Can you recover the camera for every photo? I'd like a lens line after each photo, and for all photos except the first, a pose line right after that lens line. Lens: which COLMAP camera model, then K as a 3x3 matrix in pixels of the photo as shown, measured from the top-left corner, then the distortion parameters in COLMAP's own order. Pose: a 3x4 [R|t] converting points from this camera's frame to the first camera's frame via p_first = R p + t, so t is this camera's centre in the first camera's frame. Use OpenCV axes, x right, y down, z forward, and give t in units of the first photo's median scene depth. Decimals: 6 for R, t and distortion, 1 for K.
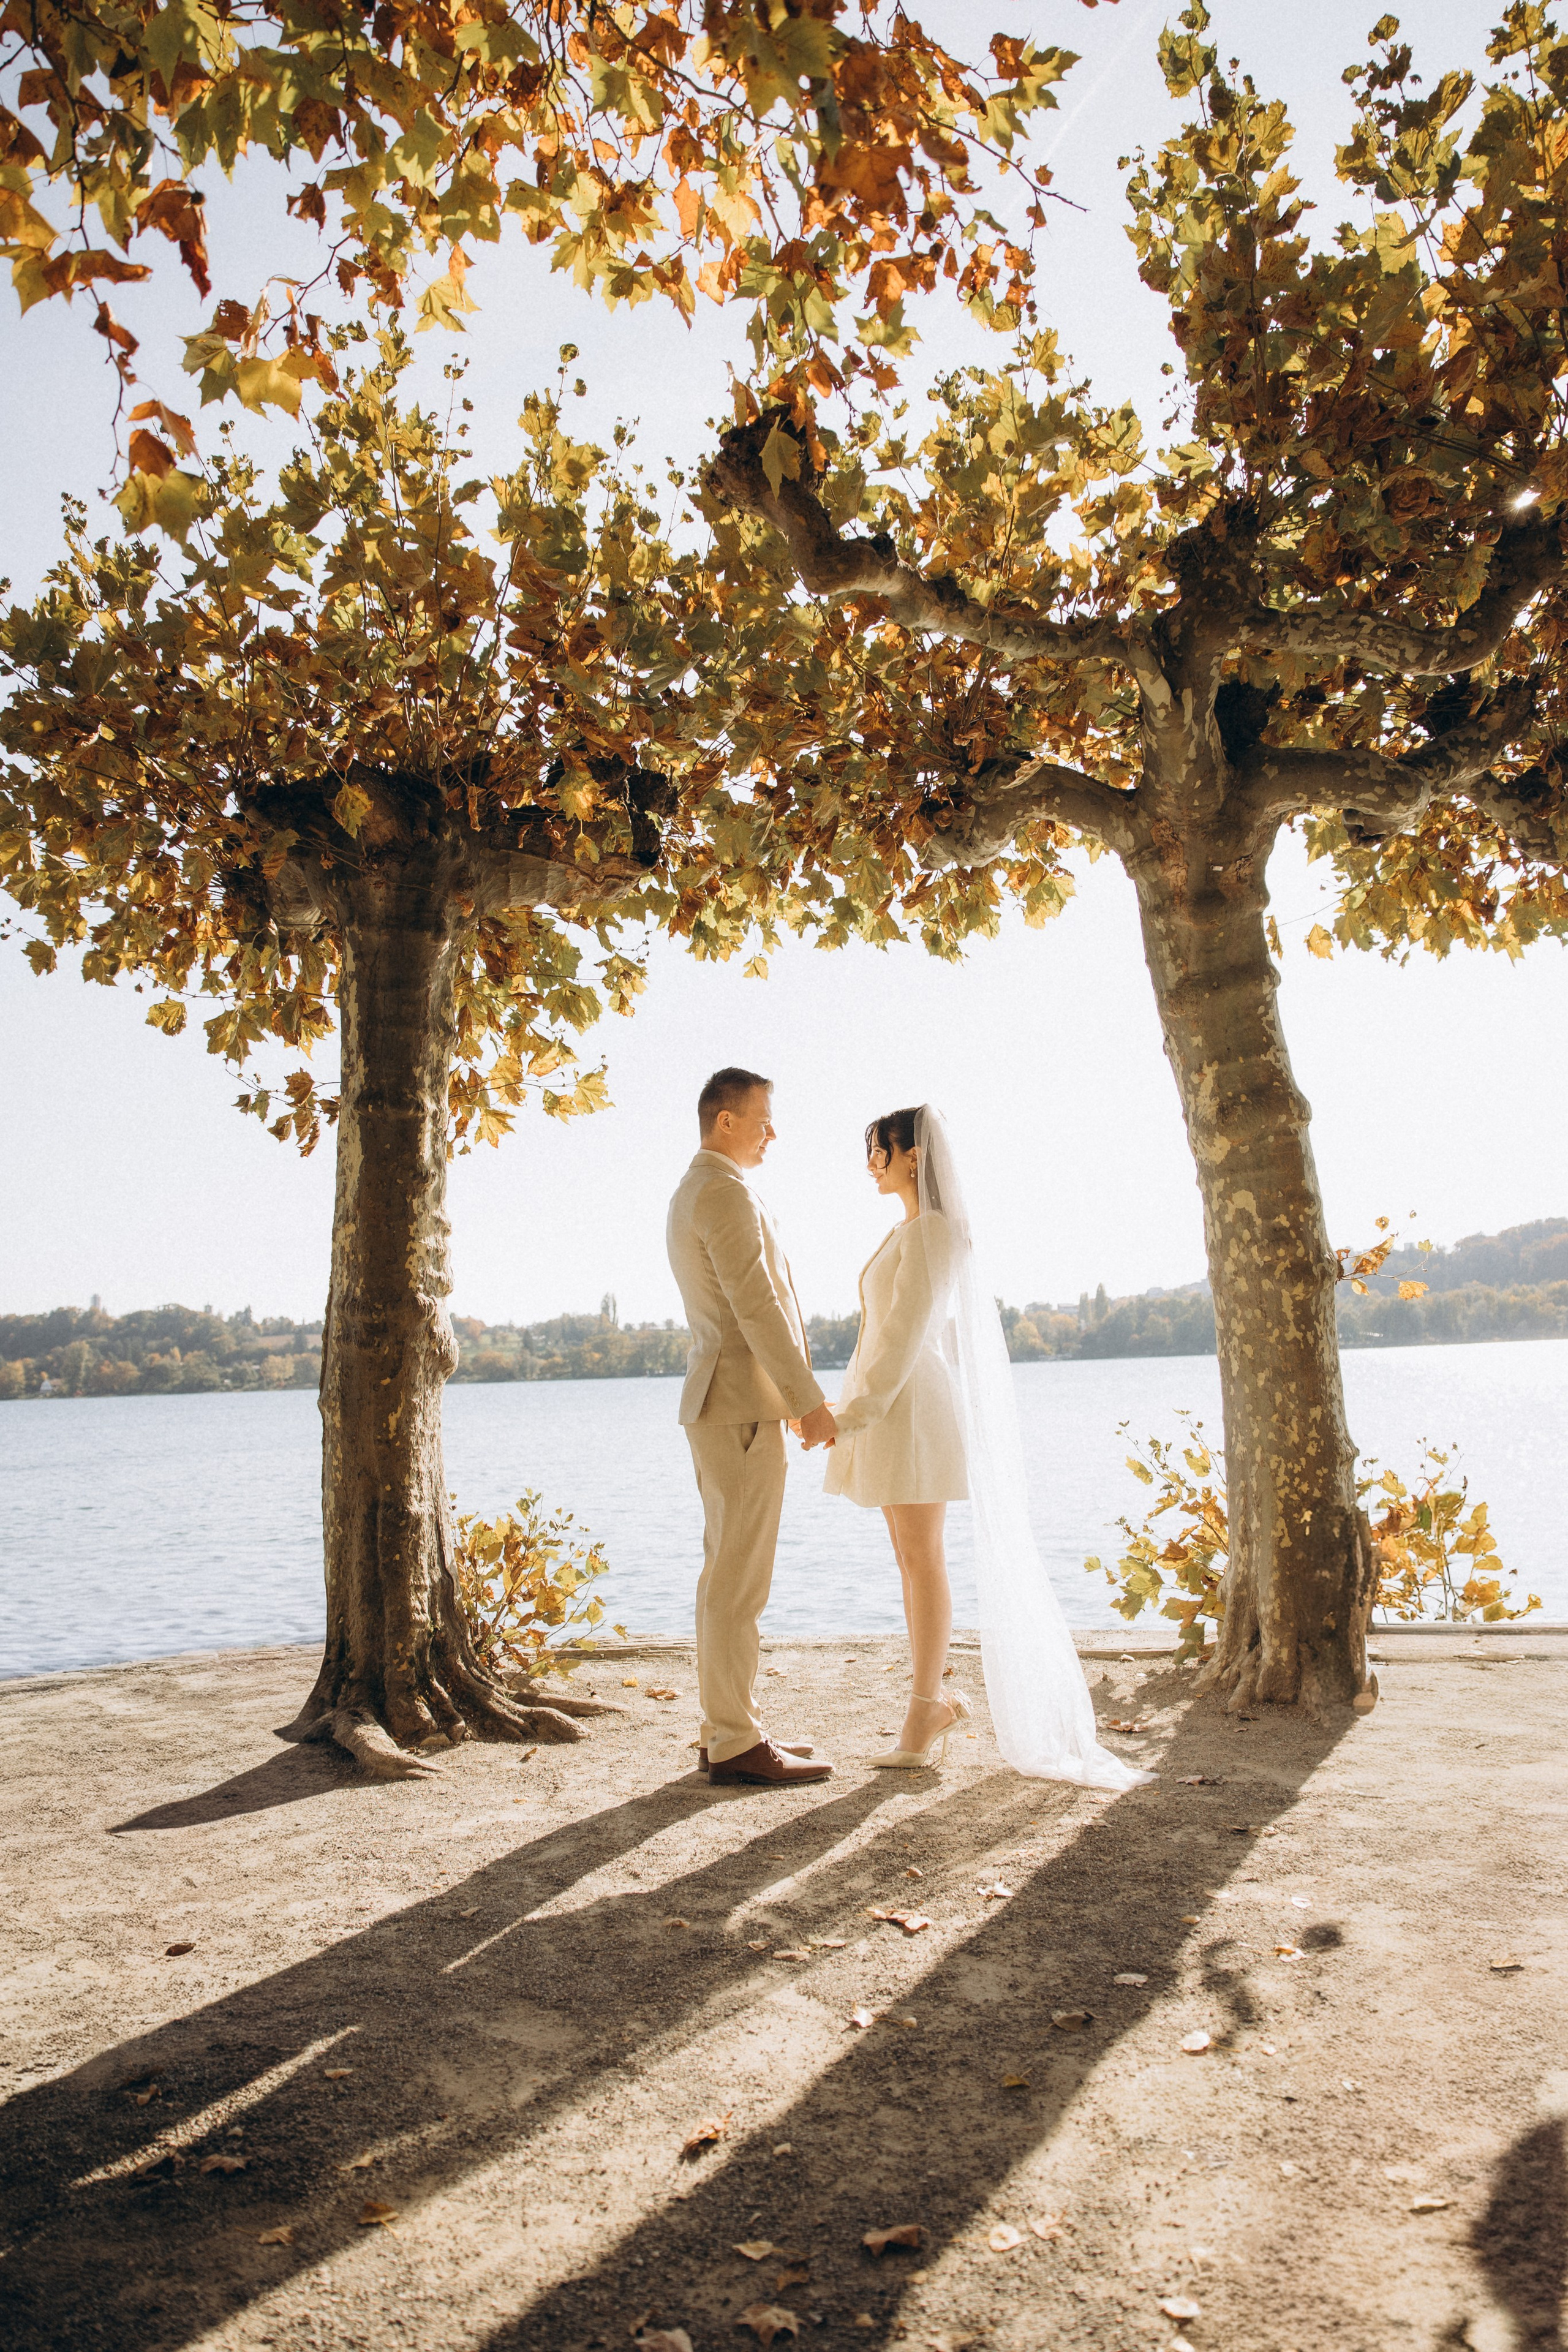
lens RADIAL K [[1615.2, 0, 777.0], [0, 1615.2, 1165.6], [0, 0, 1]] dist [-0.044094, 0.037412]
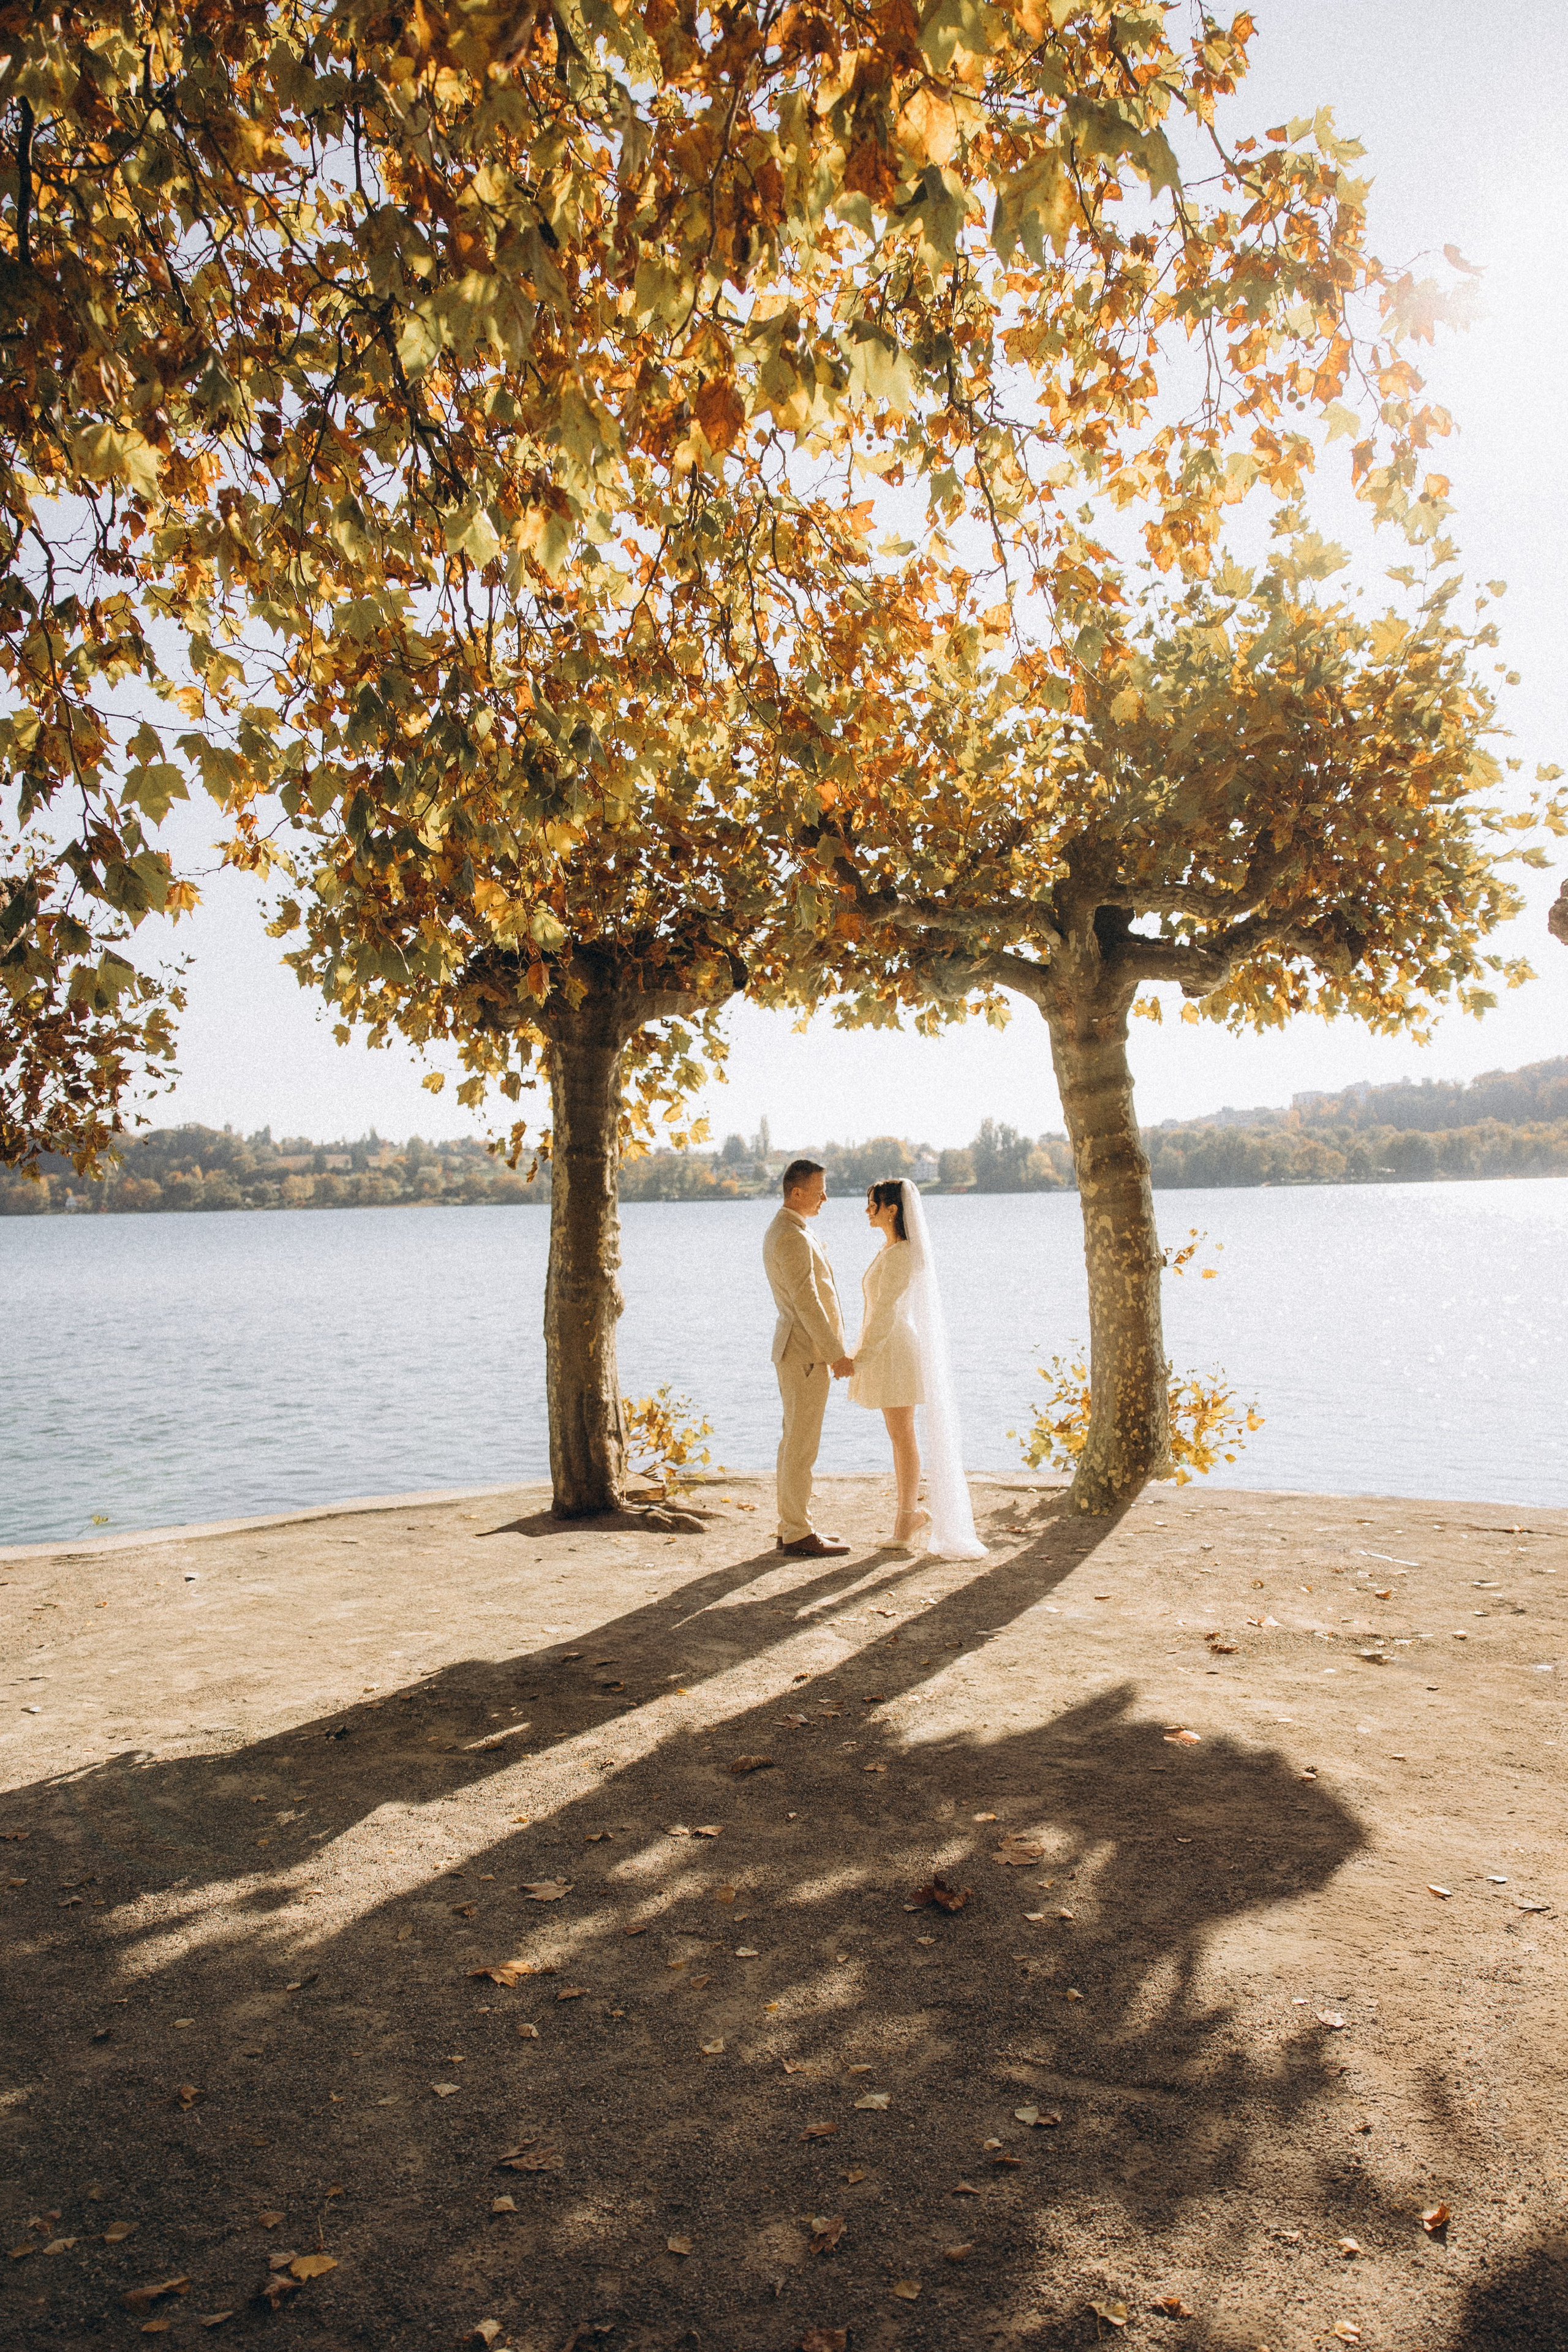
lens RADIAL K [[1615.2, 0, 777.0], [0, 1615.2, 1165.6], [0, 0, 1]] dist [-0.044094, 0.037412]
pose [[0.999846, 0.015524, -0.008195, -0.032978], [-0.014552, 0.994076, 0.107712, -0.207744], [0.009818, -0.107576, 0.994148, -0.635998]]
